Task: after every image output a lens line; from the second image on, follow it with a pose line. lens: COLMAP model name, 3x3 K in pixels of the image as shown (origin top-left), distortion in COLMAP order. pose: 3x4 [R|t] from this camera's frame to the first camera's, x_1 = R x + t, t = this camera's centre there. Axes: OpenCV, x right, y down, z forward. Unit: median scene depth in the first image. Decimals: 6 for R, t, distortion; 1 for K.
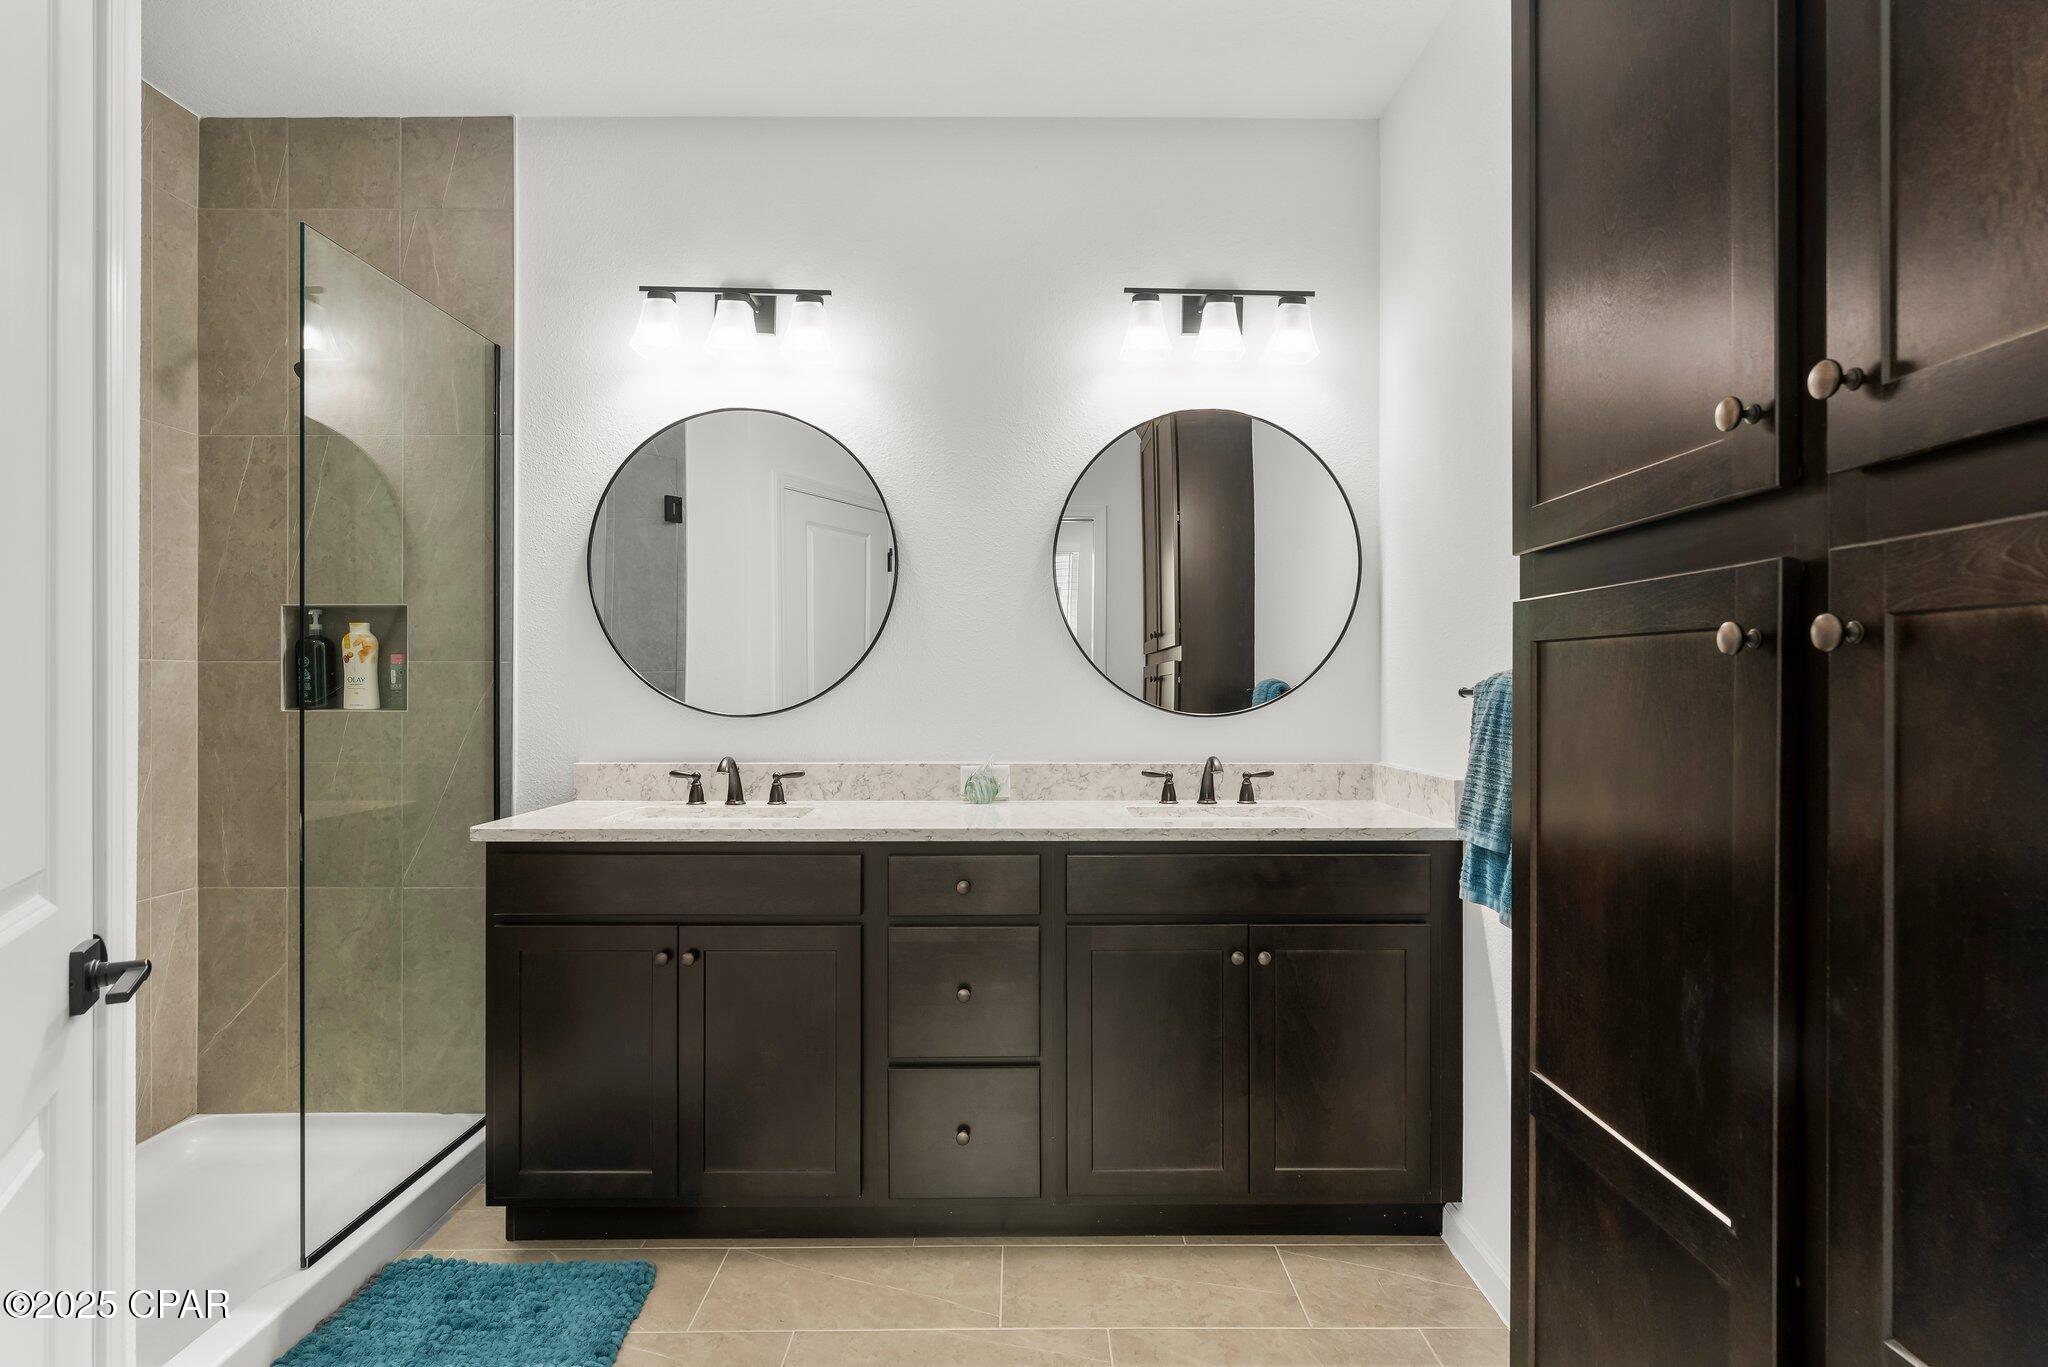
lens RADIAL K [[1050.3, 0, 1024.0], [0, 1050.3, 683.5], [0, 0, 1]] dist [0.001713, 0.000101]
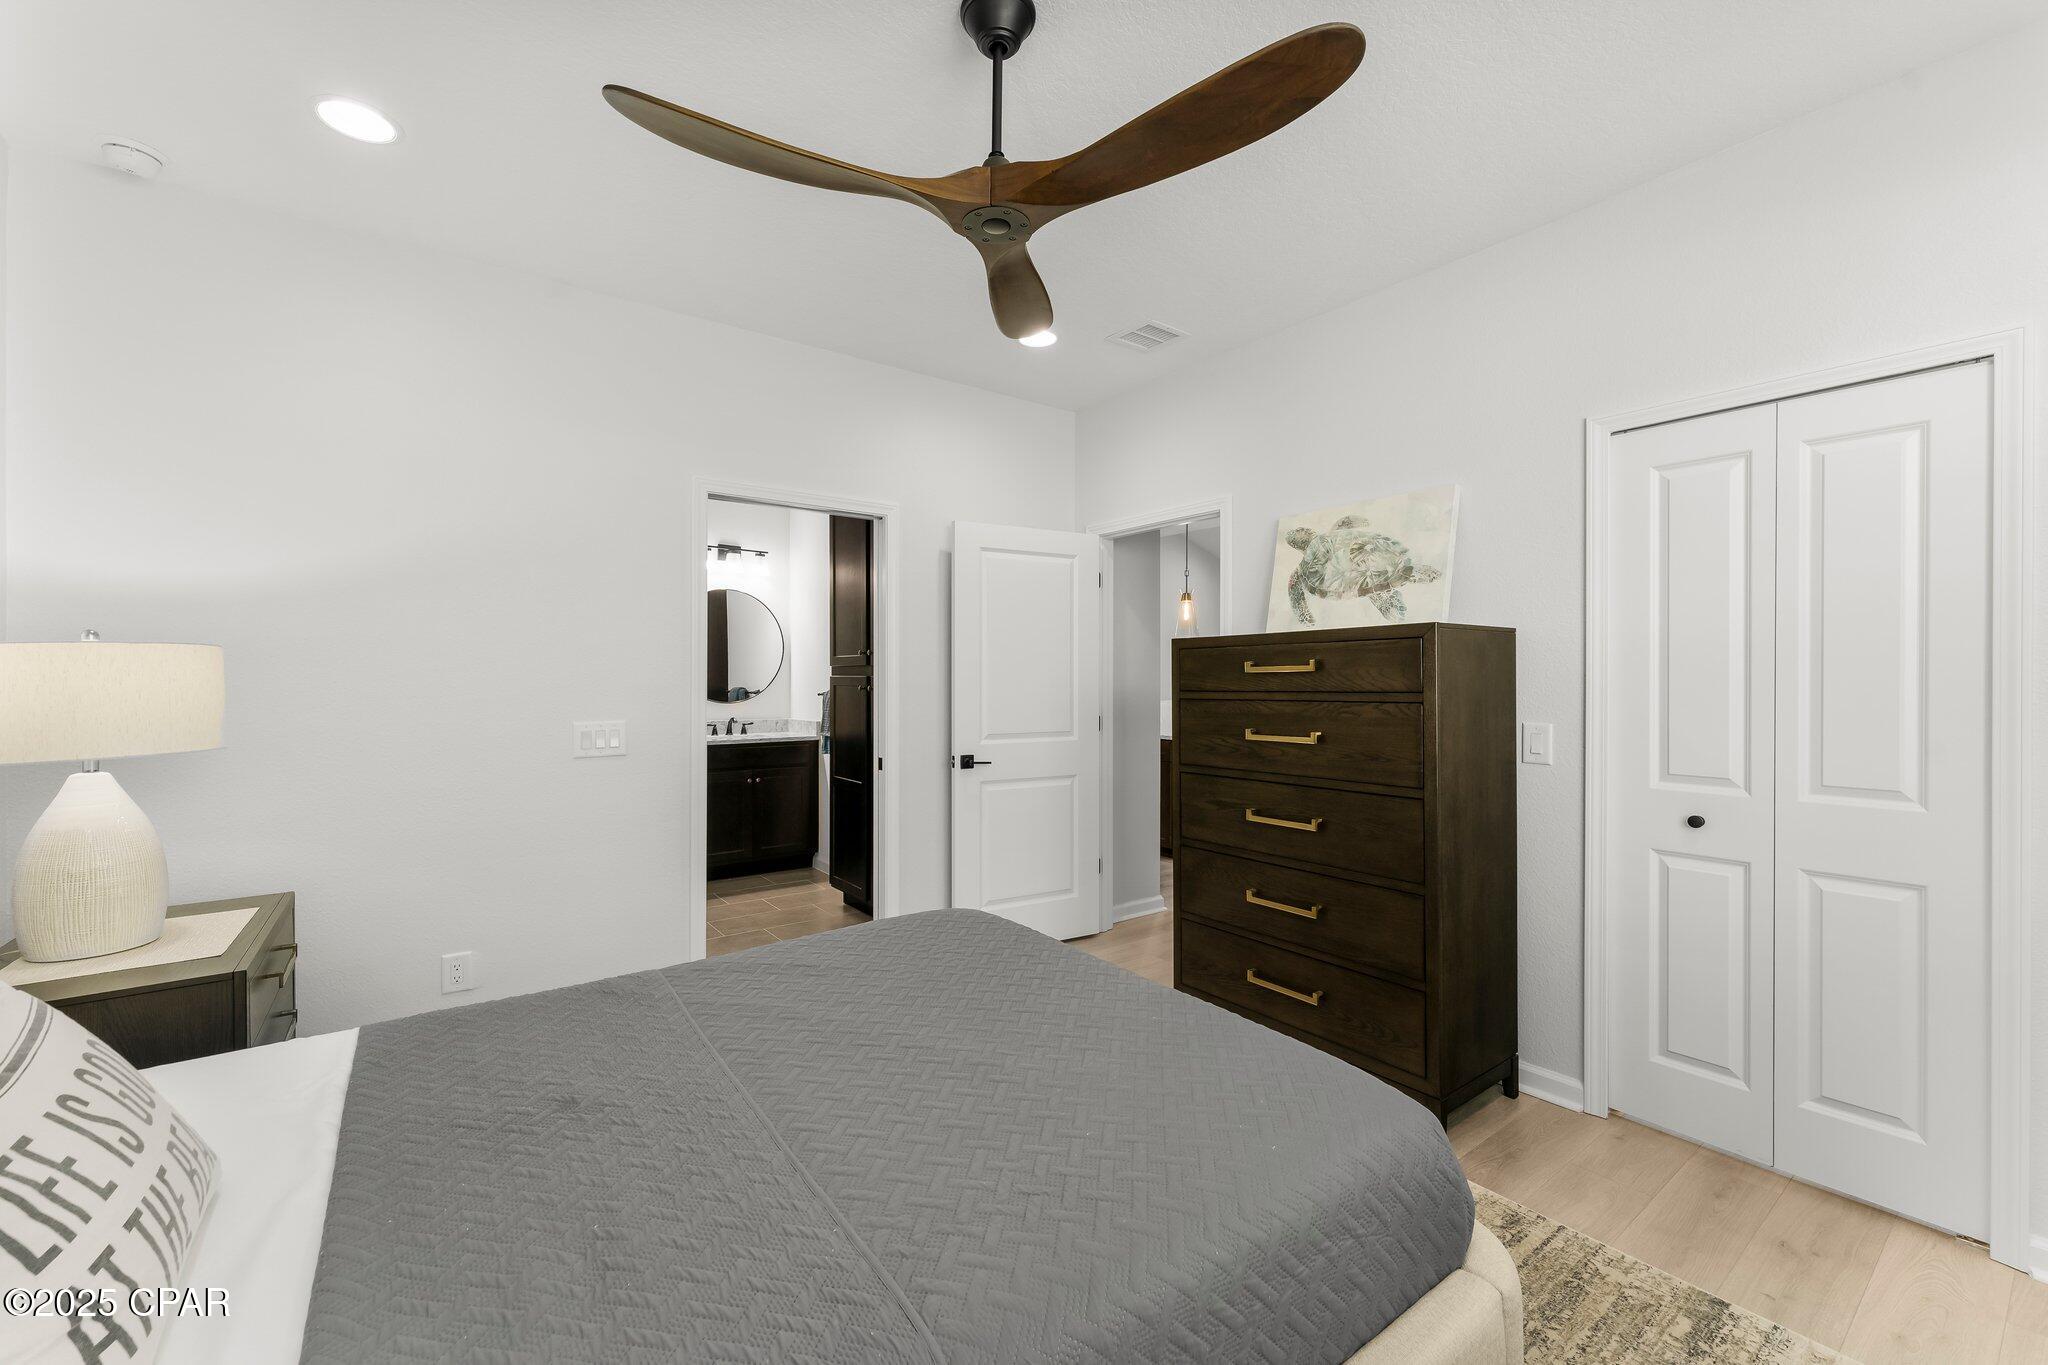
lens RADIAL K [[826.9, 0, 1024.0], [0, 826.9, 682.5], [0, 0, 1]] dist [0.000109, 0.000003]
pose [[0.798528, -0.003154, 0.601950, -0.558253], [0.000622, 0.999990, 0.004415, -0.034068], [-0.601958, -0.003151, 0.798522, -1.296137]]
